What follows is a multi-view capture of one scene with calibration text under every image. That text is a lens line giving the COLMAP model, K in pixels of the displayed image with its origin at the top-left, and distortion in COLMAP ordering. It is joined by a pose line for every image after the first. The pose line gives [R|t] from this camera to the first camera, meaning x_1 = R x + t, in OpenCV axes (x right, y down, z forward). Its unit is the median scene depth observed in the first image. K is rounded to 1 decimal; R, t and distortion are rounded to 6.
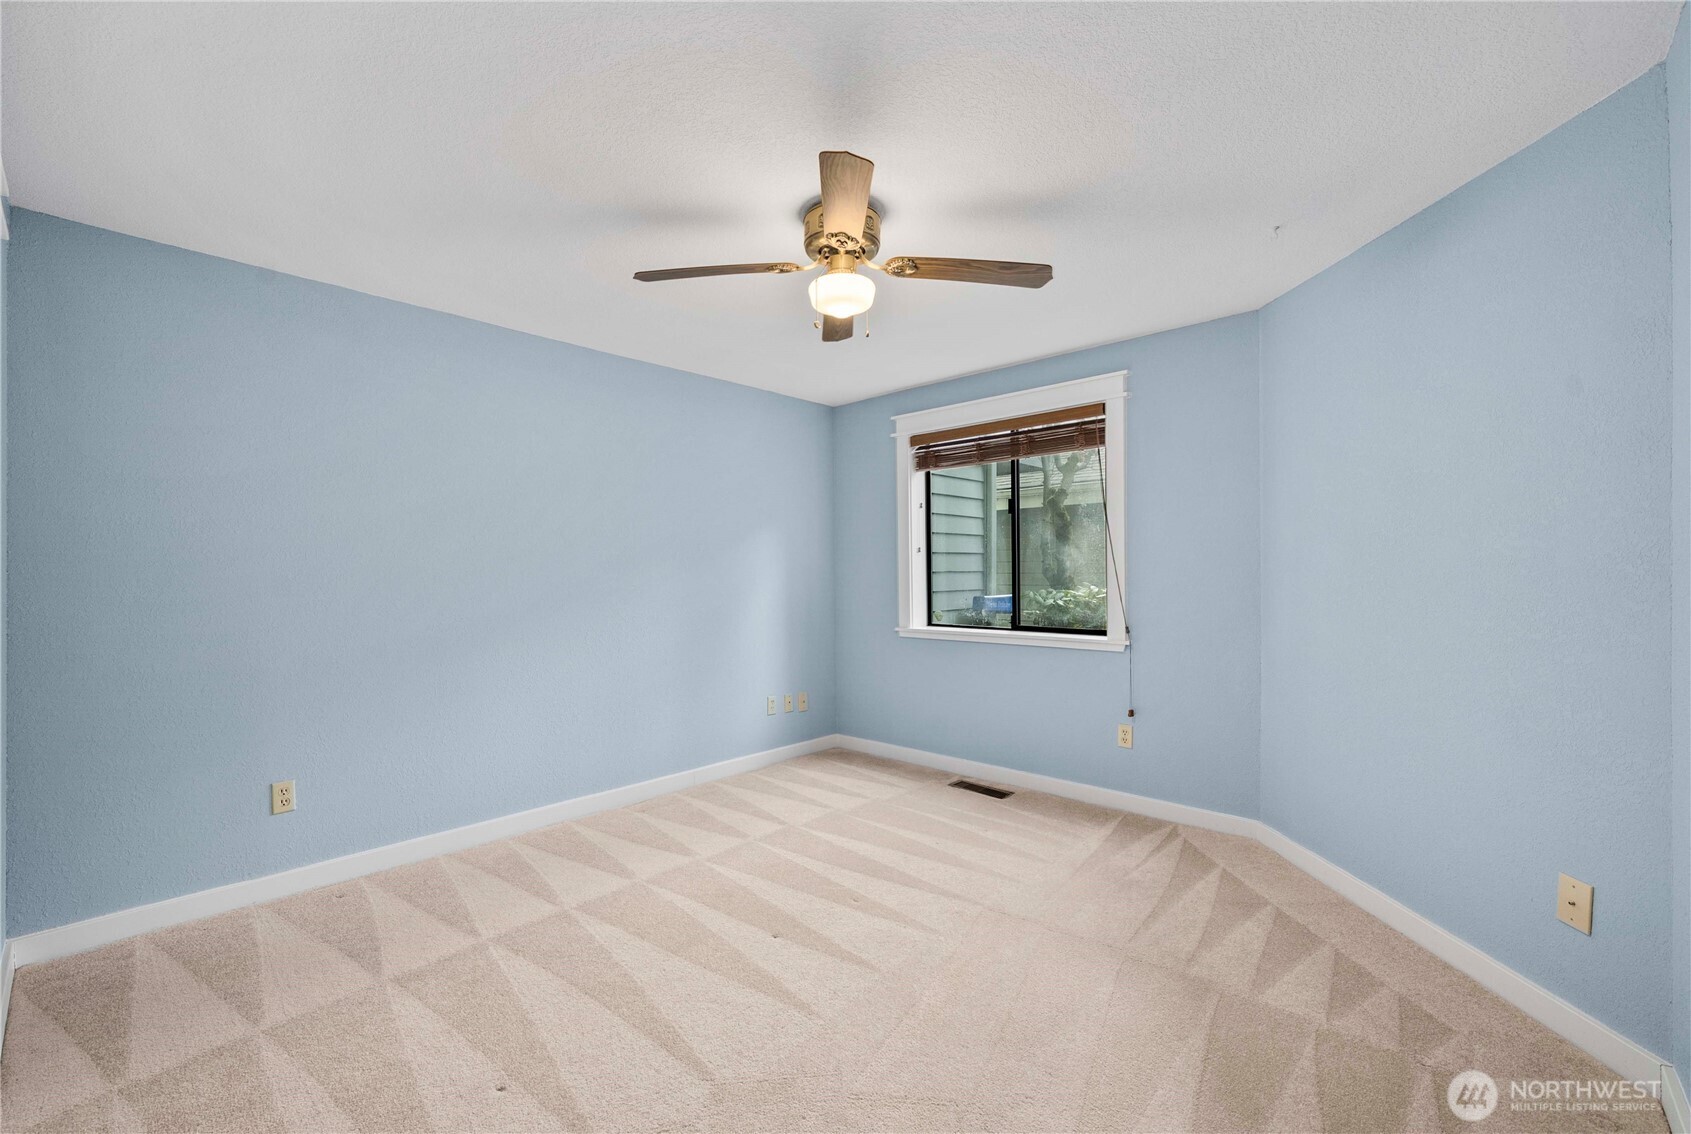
lens RADIAL K [[705.0, 0, 845.5], [0, 705.0, 567.0], [0, 0, 1]] dist [0.000386, -0.000239]
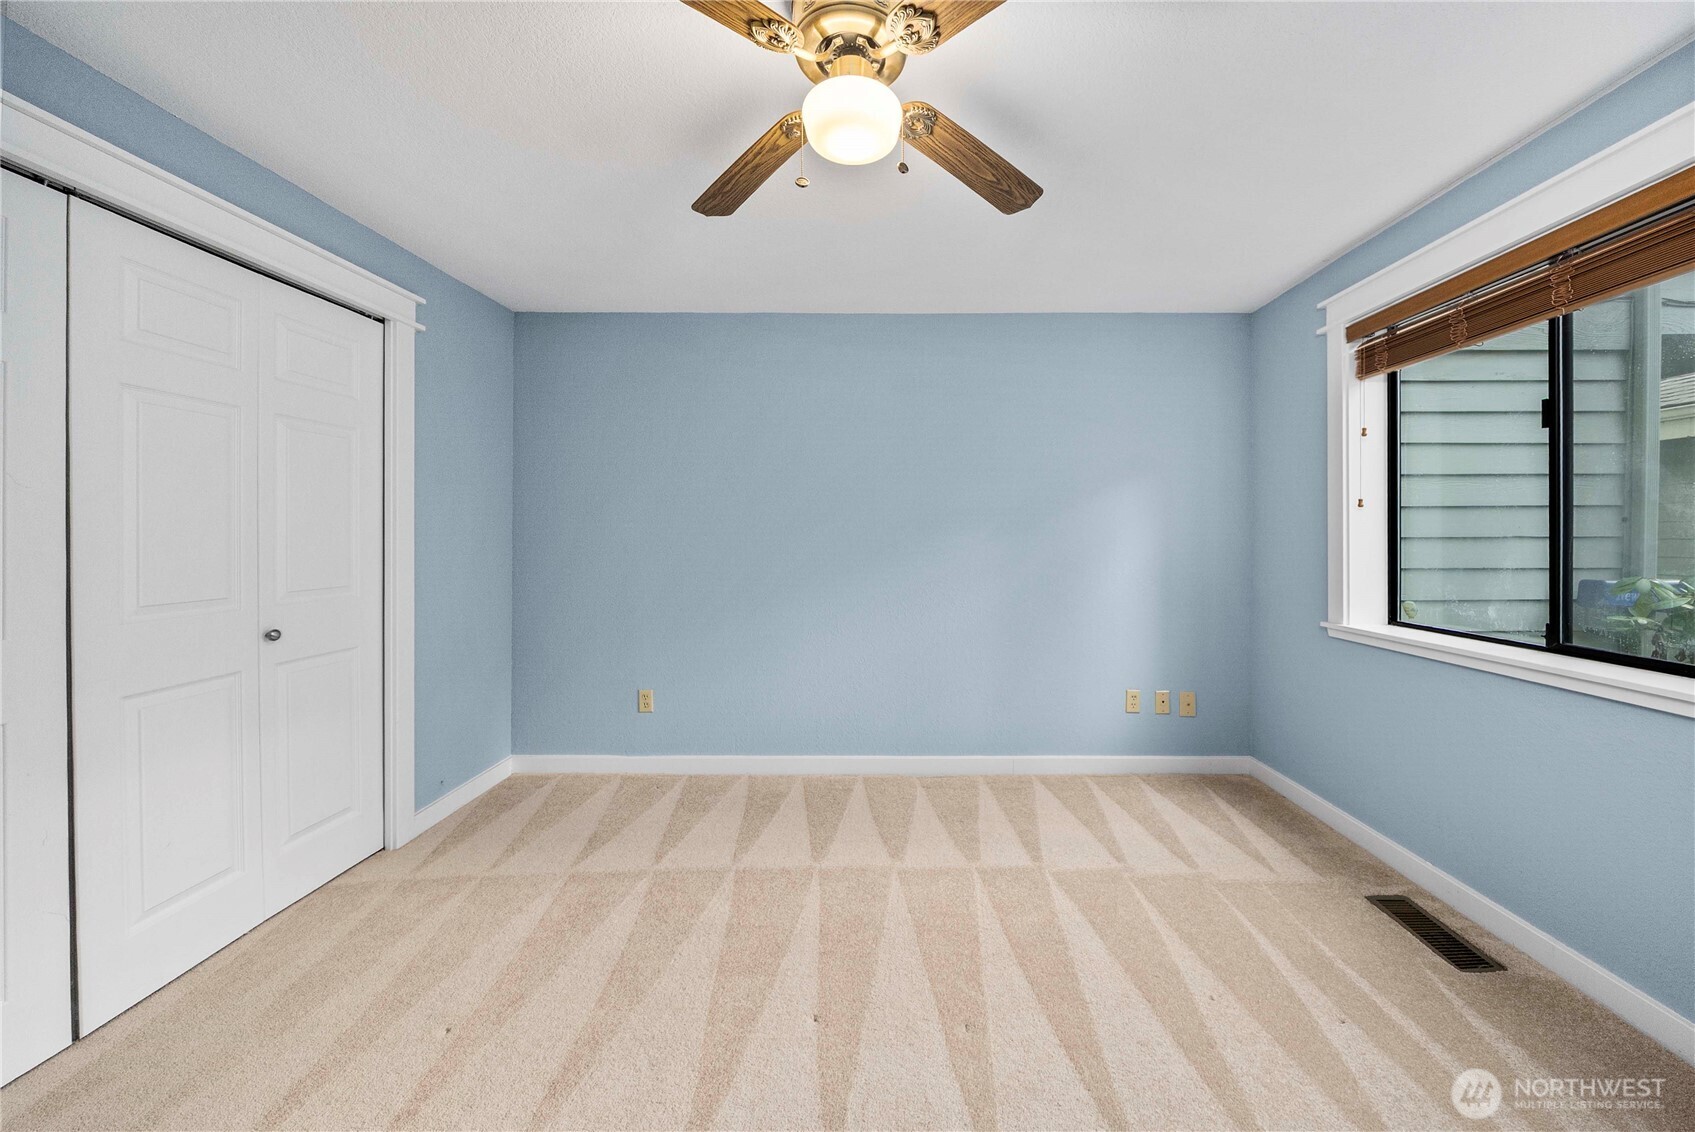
lens RADIAL K [[620.8, 0, 850.4], [0, 620.8, 539.9], [0, 0, 1]] dist [-0.002679, -0.000462]
pose [[0.678337, 0.009464, -0.734690, 0.245817], [0.000692, 0.999908, 0.013518, 0.001347], [0.734750, -0.009678, 0.678269, 0.351510]]
